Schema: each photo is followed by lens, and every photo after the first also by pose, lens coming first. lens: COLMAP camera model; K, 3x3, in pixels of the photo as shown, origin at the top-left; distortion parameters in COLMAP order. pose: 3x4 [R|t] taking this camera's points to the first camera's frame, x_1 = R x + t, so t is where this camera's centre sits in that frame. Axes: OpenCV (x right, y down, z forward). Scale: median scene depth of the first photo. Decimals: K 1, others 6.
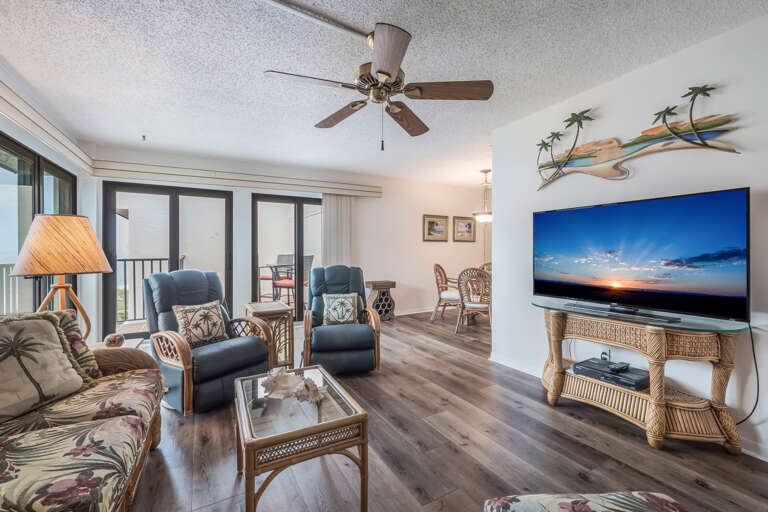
lens RADIAL K [[317.6, 0, 380.8], [0, 317.6, 254.0], [0, 0, 1]] dist [0.002229, 0.001368]
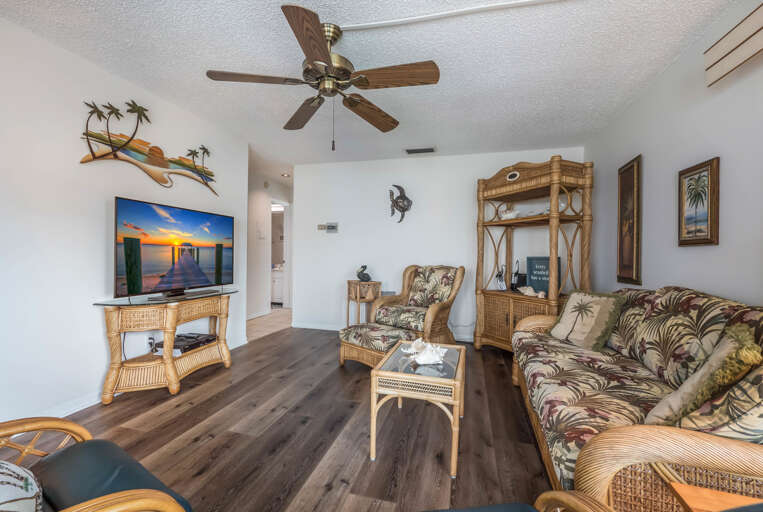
lens RADIAL K [[315.5, 0, 377.5], [0, 315.5, 255.9], [0, 0, 1]] dist [0.002229, 0.001368]
pose [[-0.702373, -0.009407, 0.711747, -0.617405], [-0.007510, 0.999955, 0.005805, 0.012438], [-0.711769, -0.001268, -0.702412, 1.189680]]
